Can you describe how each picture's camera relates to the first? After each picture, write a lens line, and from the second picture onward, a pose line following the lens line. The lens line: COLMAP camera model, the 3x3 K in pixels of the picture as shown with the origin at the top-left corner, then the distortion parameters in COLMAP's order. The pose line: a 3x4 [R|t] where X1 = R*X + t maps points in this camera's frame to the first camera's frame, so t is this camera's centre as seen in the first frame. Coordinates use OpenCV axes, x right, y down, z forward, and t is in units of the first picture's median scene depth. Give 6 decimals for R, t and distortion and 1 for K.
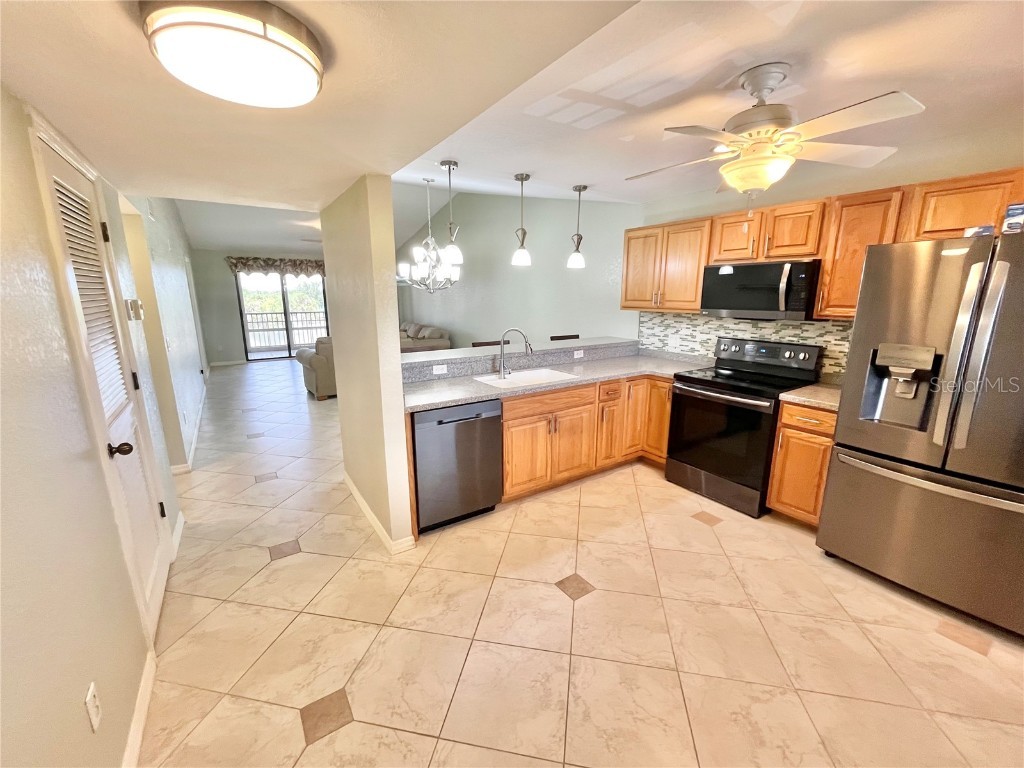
lens RADIAL K [[416.6, 0, 508.6], [0, 416.6, 383.5], [0, 0, 1]] dist [-0.004873, 0.000582]
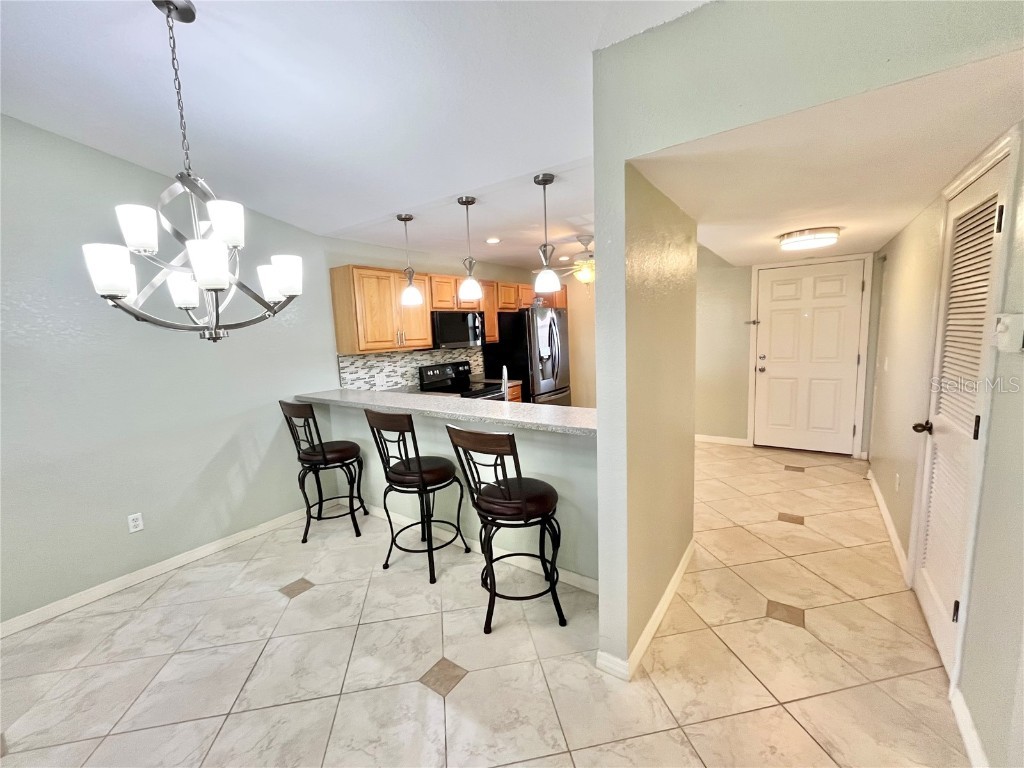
lens RADIAL K [[416.6, 0, 509.7], [0, 416.6, 380.7], [0, 0, 1]] dist [-0.004873, 0.000582]
pose [[-0.361092, -0.099255, 0.927233, -0.945072], [0.238554, 0.951403, 0.194743, -0.311774], [-0.901501, 0.291516, -0.319866, 1.443649]]
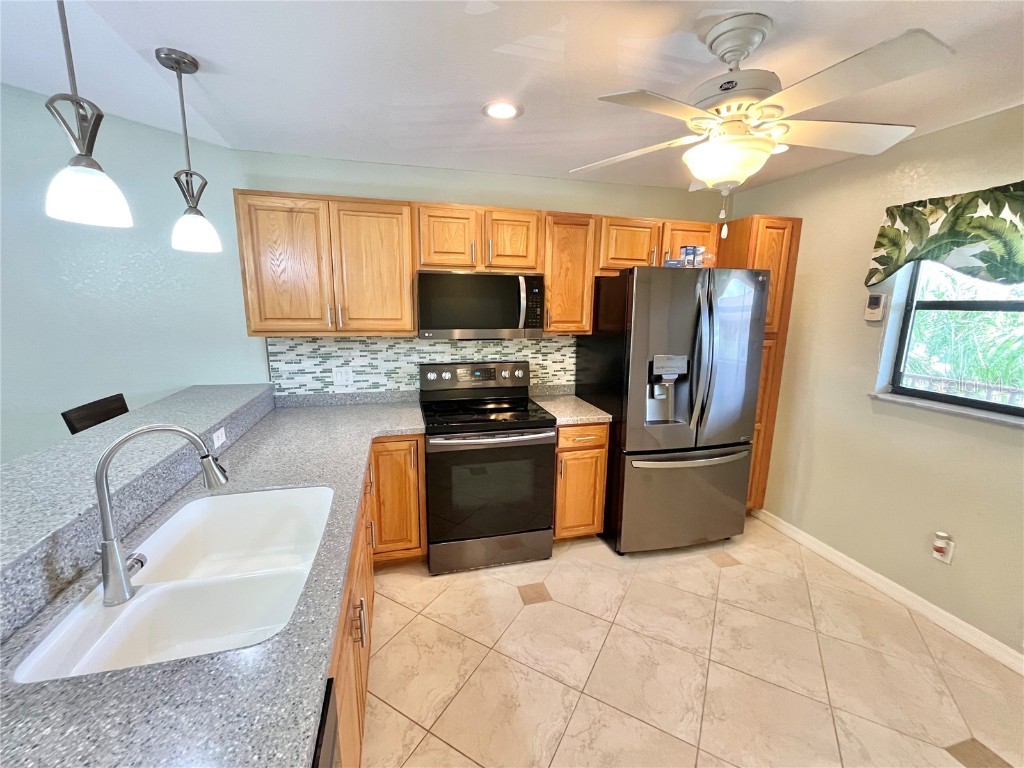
lens RADIAL K [[416.6, 0, 510.0], [0, 416.6, 382.8], [0, 0, 1]] dist [-0.004873, 0.000582]
pose [[0.319414, -0.173629, 0.931573, -0.204453], [0.188815, 0.975020, 0.116986, -0.166926], [-0.928614, 0.138528, 0.344218, 0.715913]]
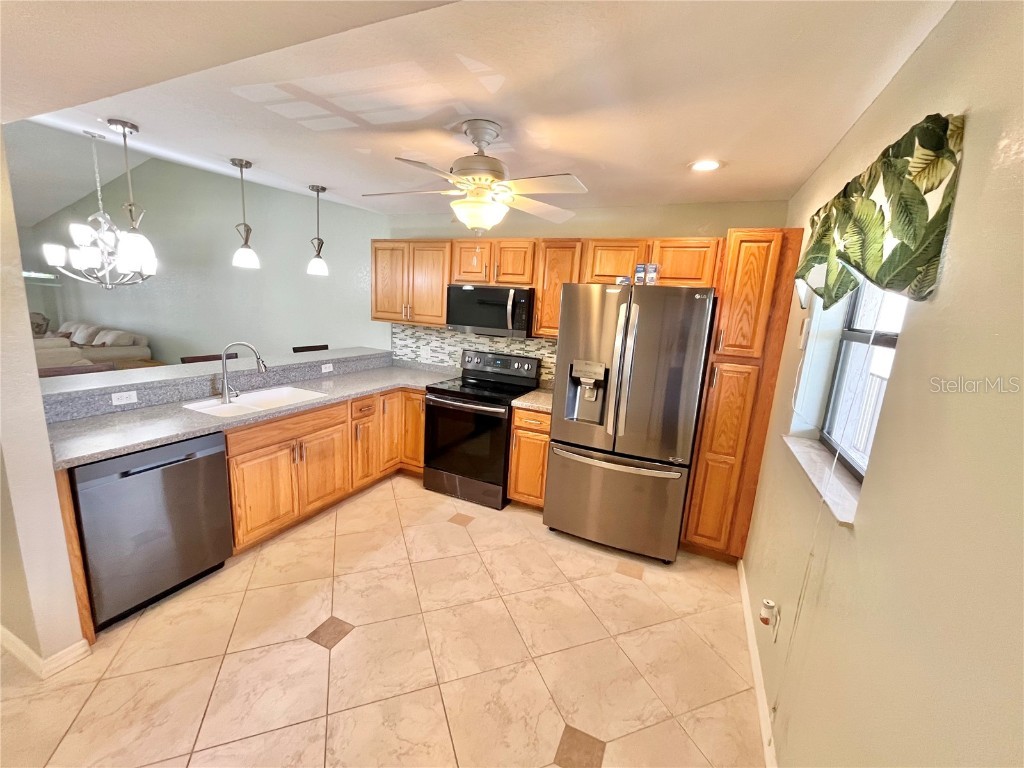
lens RADIAL K [[416.6, 0, 510.4], [0, 416.6, 383.3], [0, 0, 1]] dist [-0.004873, 0.000582]
pose [[0.845583, -0.049852, 0.531511, 0.026876], [0.051861, 0.998592, 0.011154, -0.035454], [-0.531318, 0.018133, 0.846978, 0.007926]]
